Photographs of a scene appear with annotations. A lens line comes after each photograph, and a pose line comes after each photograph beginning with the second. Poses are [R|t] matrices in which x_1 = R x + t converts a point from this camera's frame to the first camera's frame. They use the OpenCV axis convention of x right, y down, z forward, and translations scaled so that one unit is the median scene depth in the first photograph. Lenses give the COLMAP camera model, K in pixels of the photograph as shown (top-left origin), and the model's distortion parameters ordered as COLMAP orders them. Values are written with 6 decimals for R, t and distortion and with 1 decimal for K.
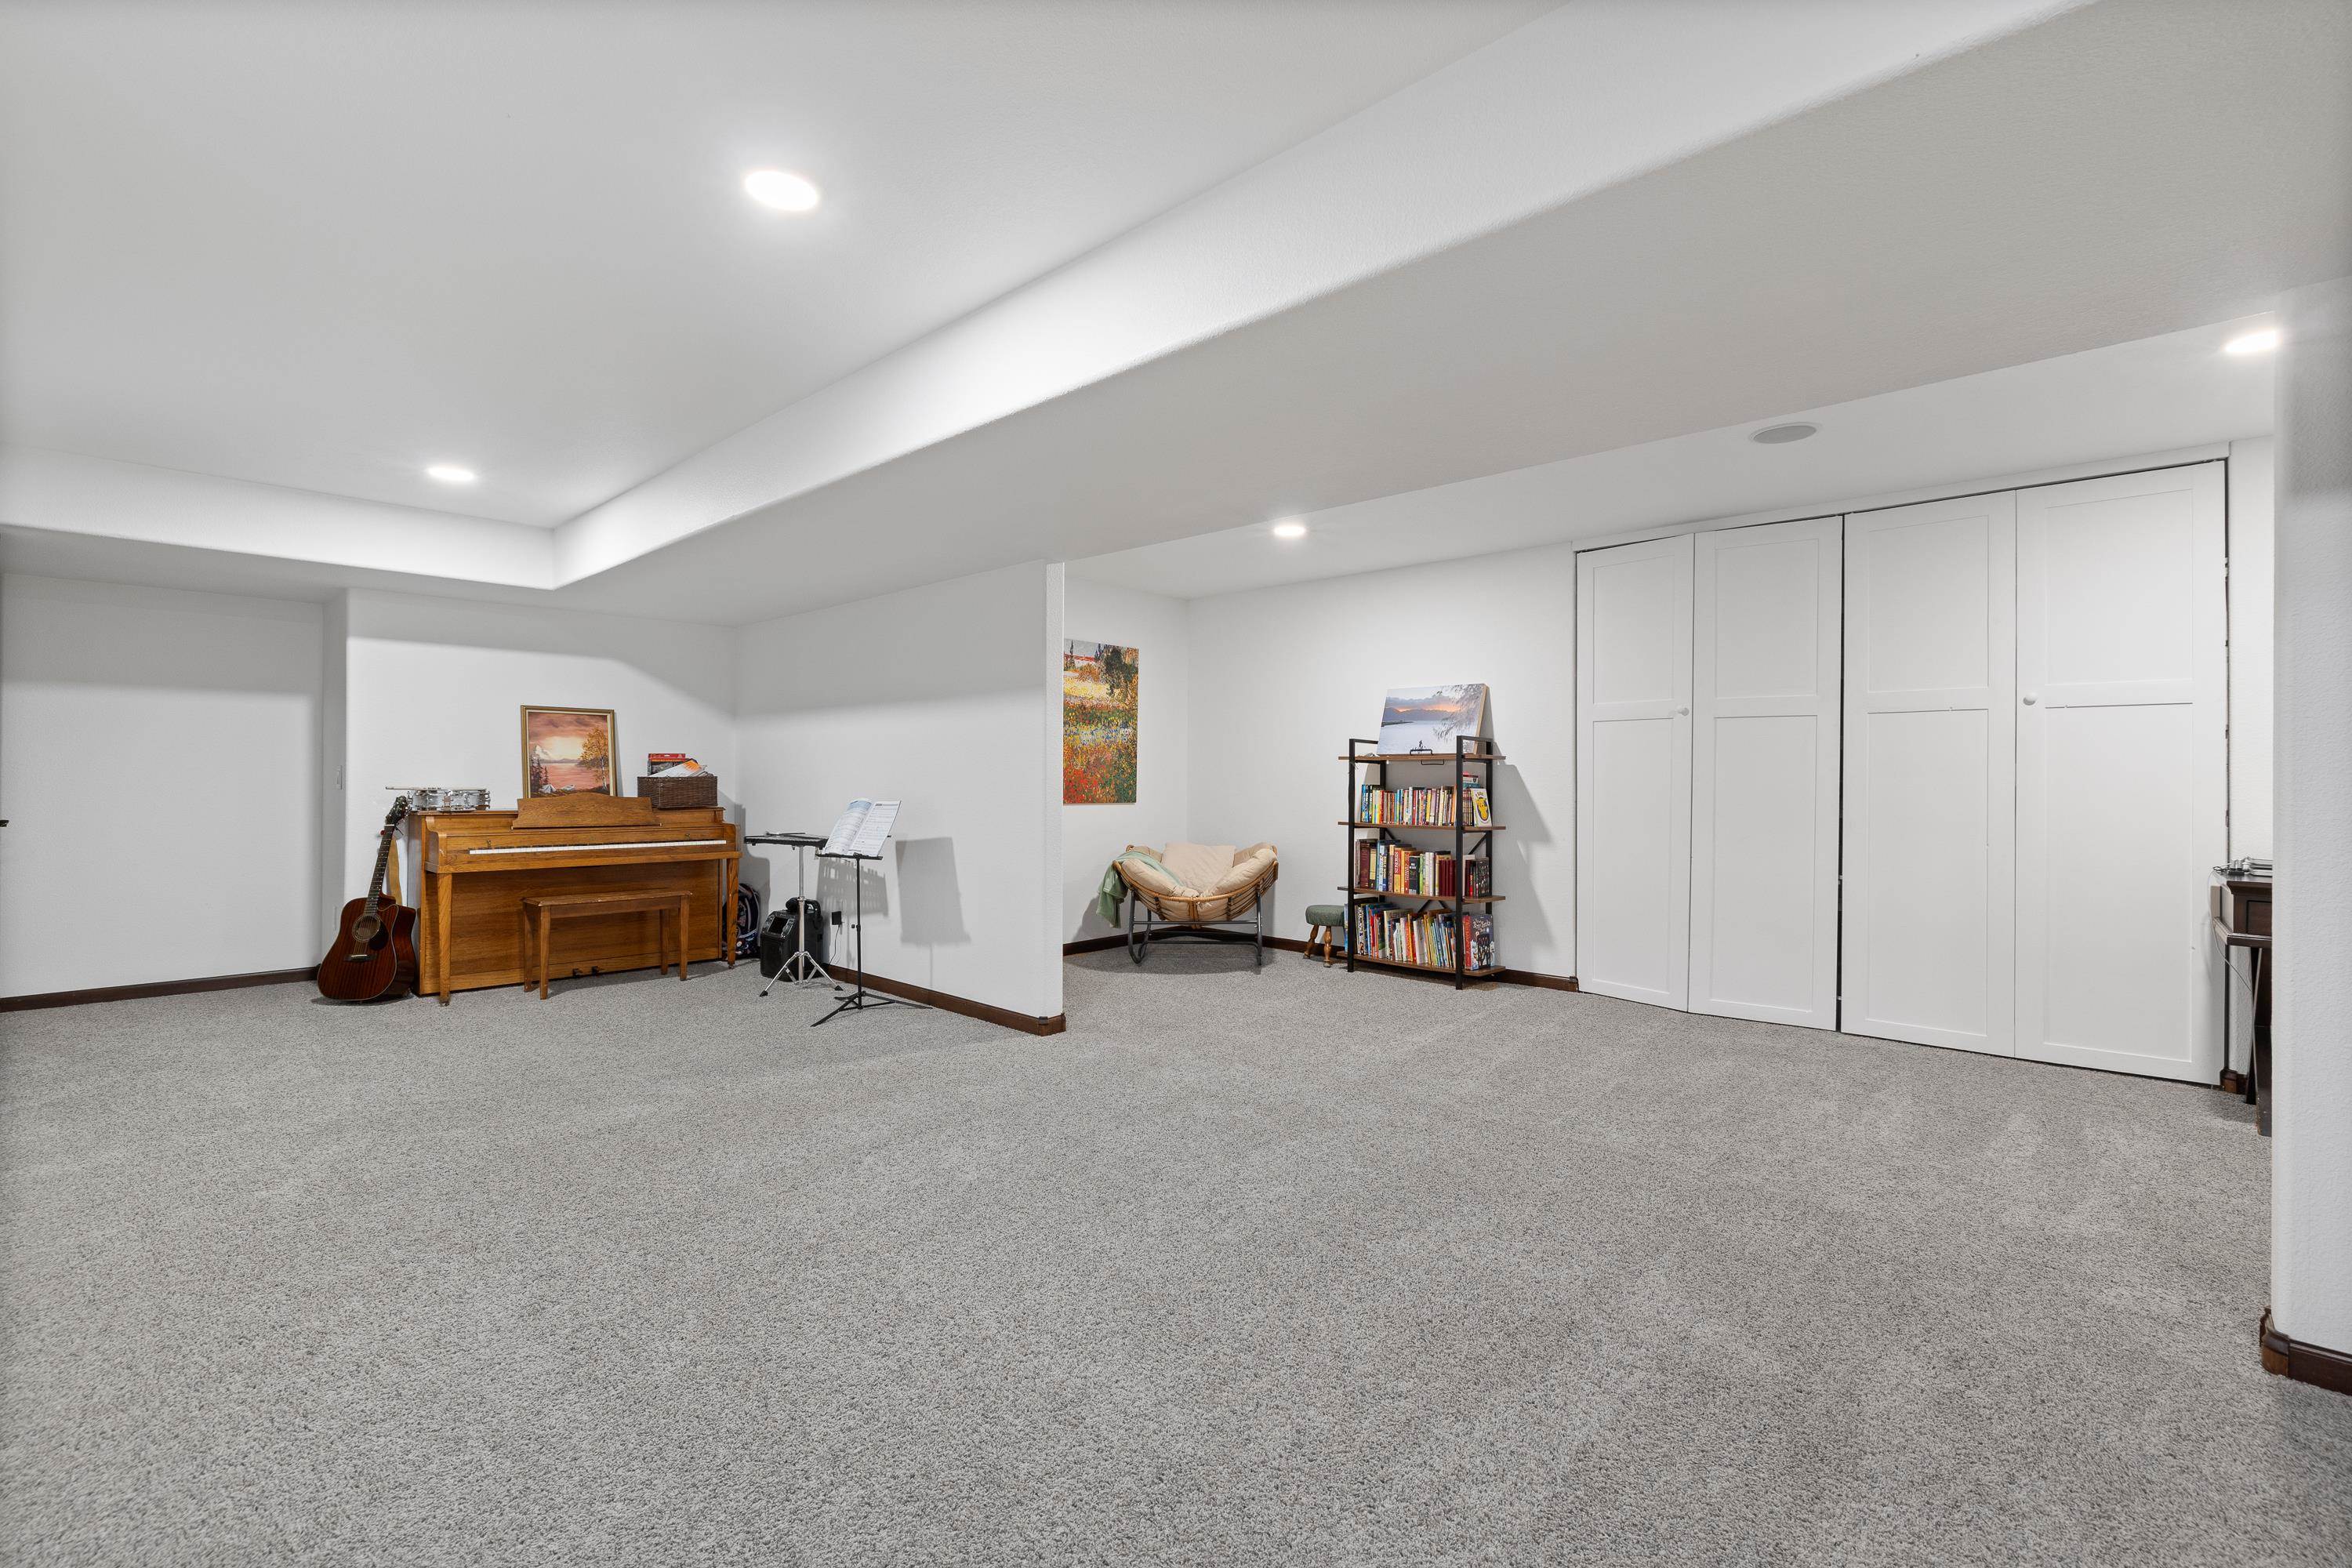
lens RADIAL K [[1026.7, 0, 1182.5], [0, 1026.7, 778.3], [0, 0, 1]] dist [0.001646, 0.000485]
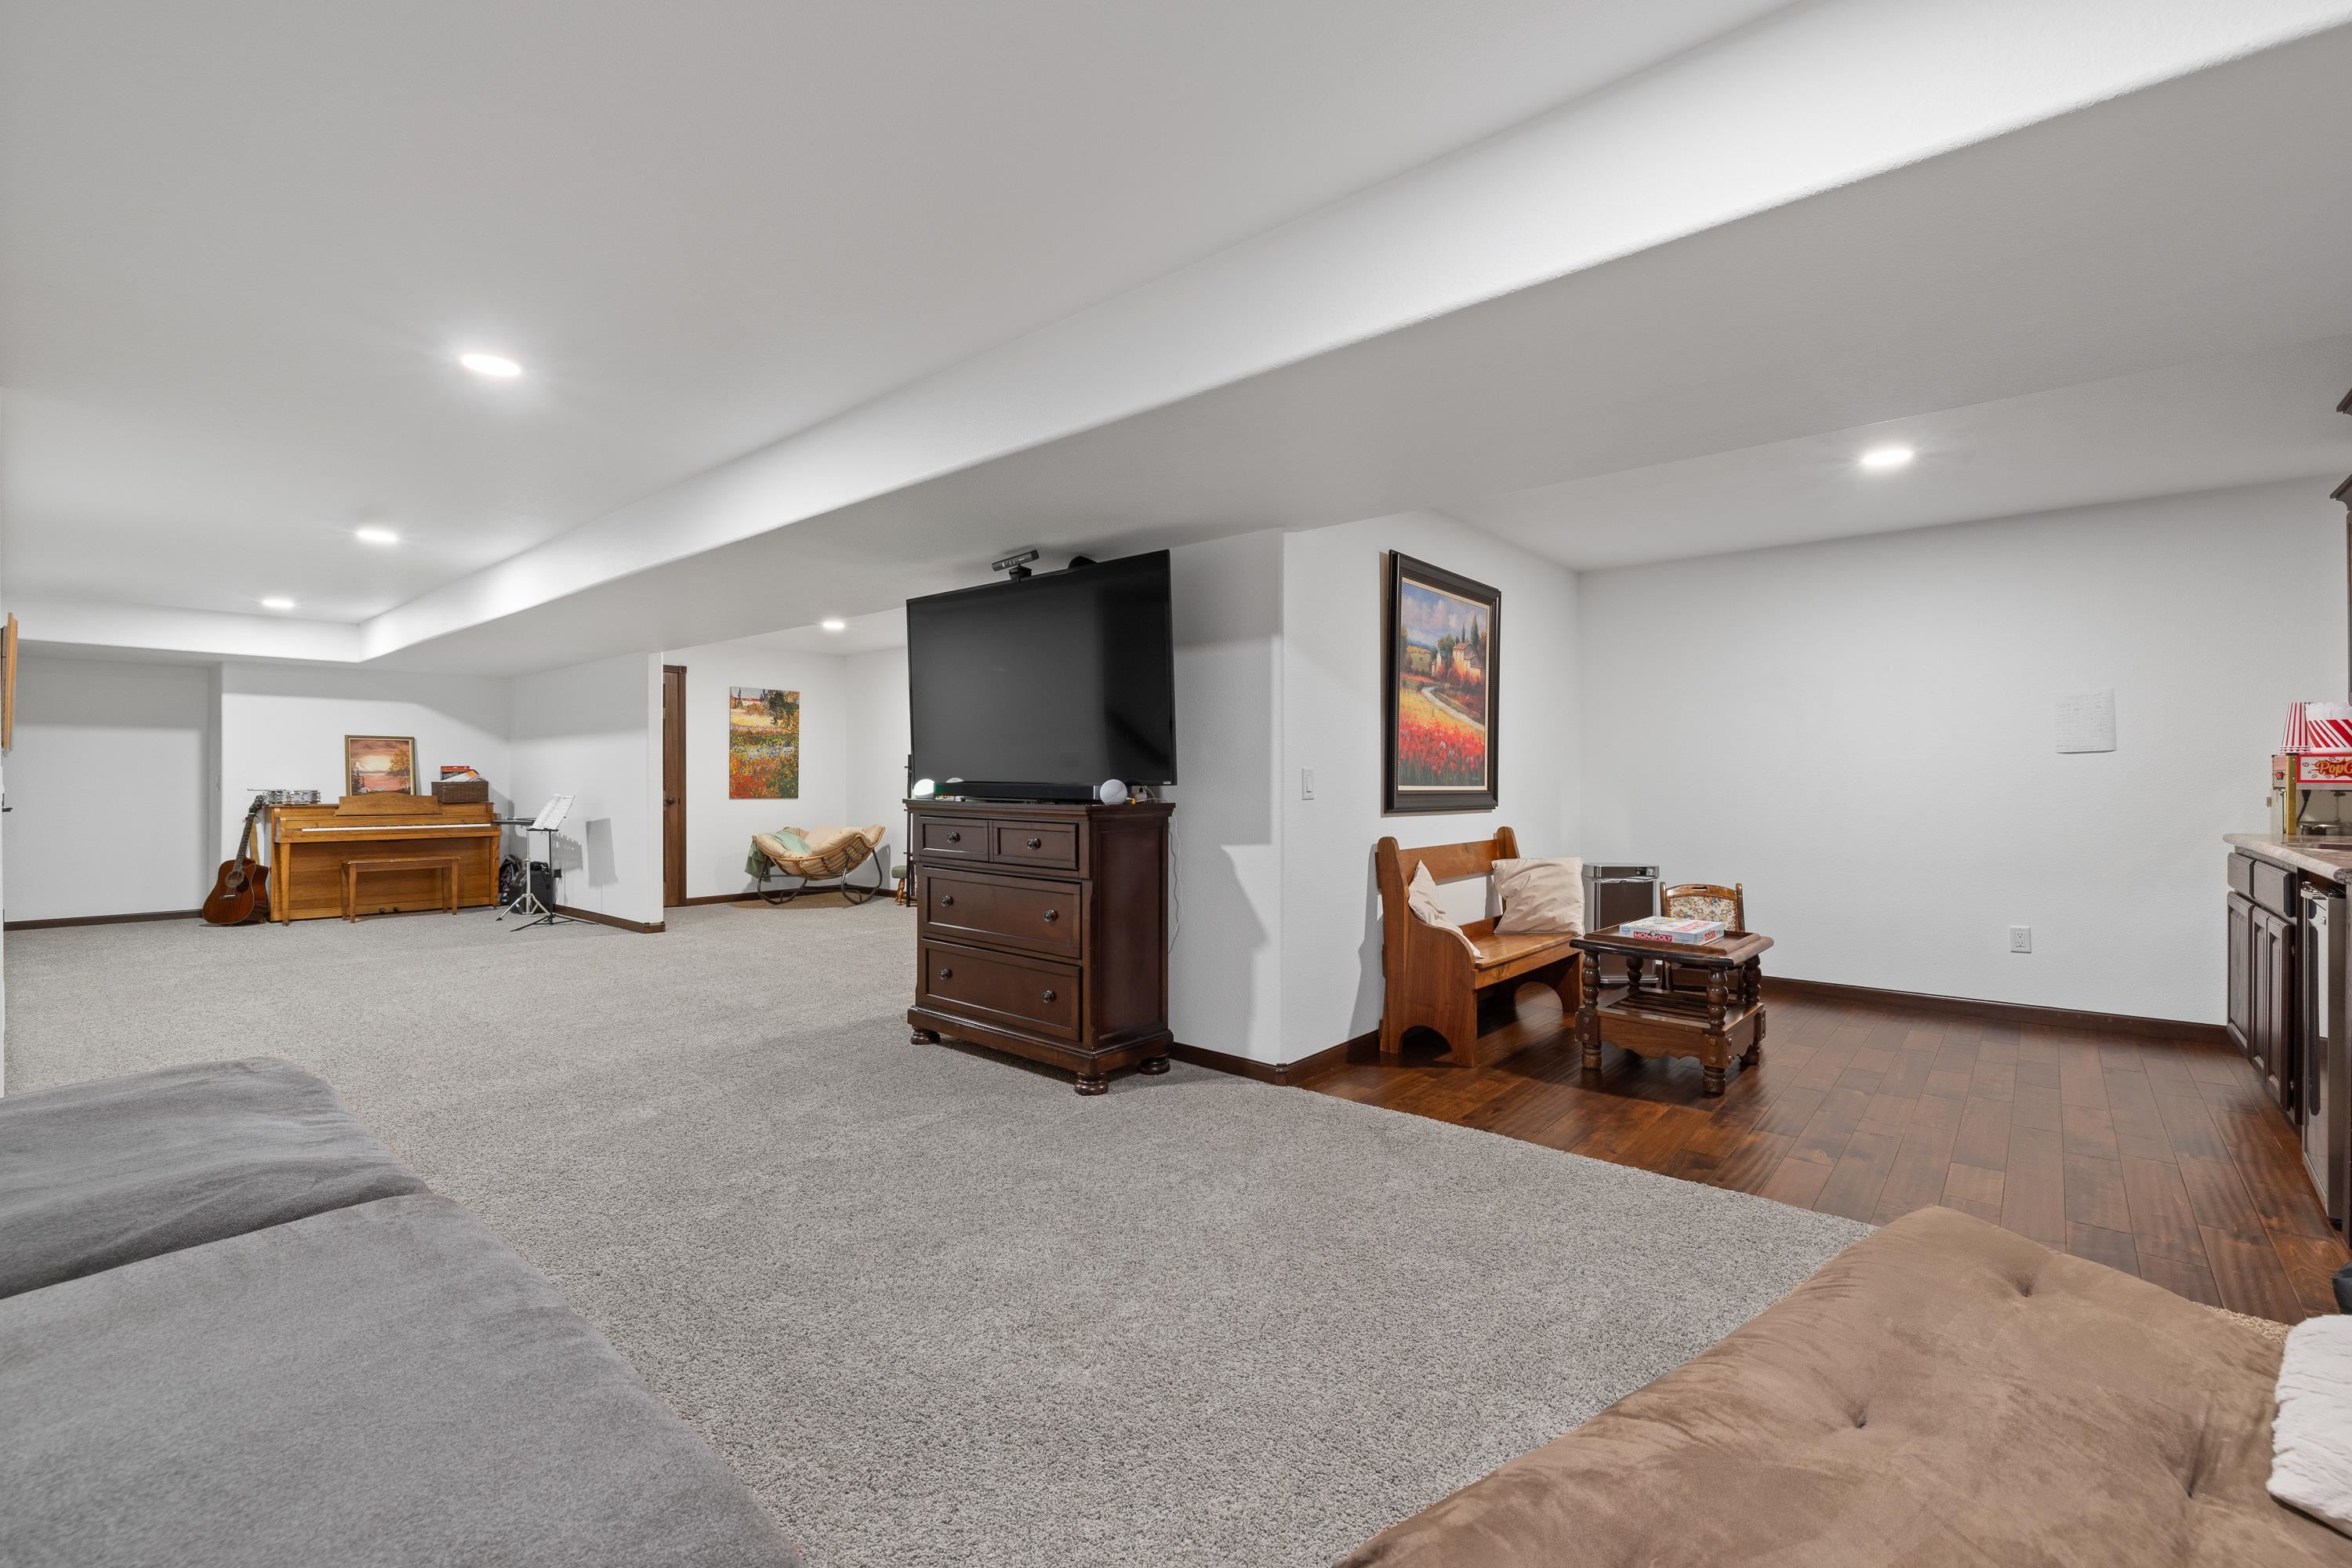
lens RADIAL K [[1026.7, 0, 1182.5], [0, 1026.7, 778.3], [0, 0, 1]] dist [0.001646, 0.000485]
pose [[0.999203, -0.005482, 0.039546, 0.535598], [0.005643, 0.999976, -0.003960, 0.005668], [-0.039524, 0.004180, 0.999210, -0.568911]]
